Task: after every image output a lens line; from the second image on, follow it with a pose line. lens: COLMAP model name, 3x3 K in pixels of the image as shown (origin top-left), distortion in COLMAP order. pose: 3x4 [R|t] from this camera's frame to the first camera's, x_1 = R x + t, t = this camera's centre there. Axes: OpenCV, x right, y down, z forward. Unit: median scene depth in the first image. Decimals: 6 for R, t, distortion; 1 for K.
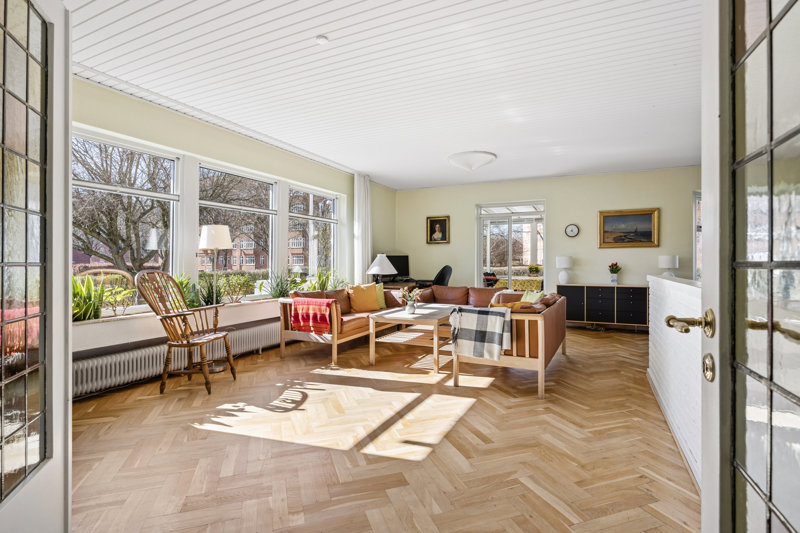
lens RADIAL K [[399.5, 0, 400.0], [0, 399.5, 266.5], [0, 0, 1]] dist [0.000851, 0.000104]
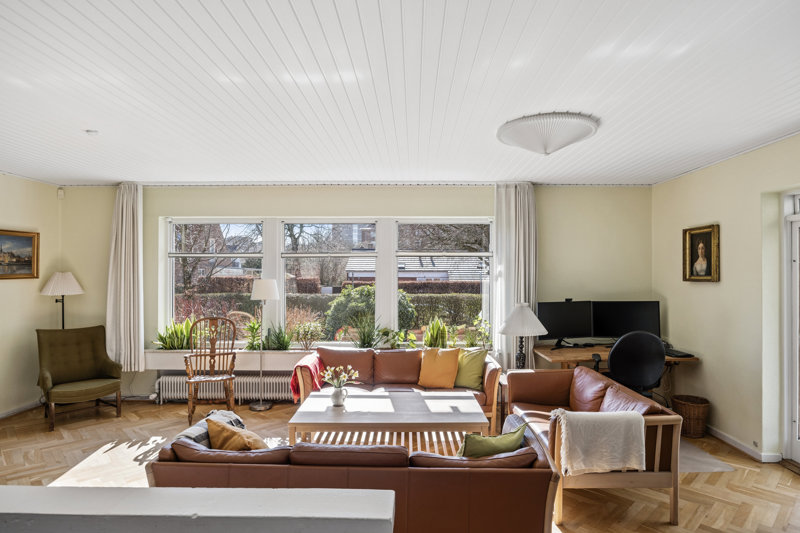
lens RADIAL K [[446.9, 0, 400.0], [0, 446.9, 266.5], [0, 0, 1]] dist [-0.021783, 0.001040]
pose [[0.428847, -0.013872, -0.903270, 0.925734], [-0.013151, 0.999680, -0.021596, -0.127122], [0.903281, 0.021140, 0.428528, 0.914697]]
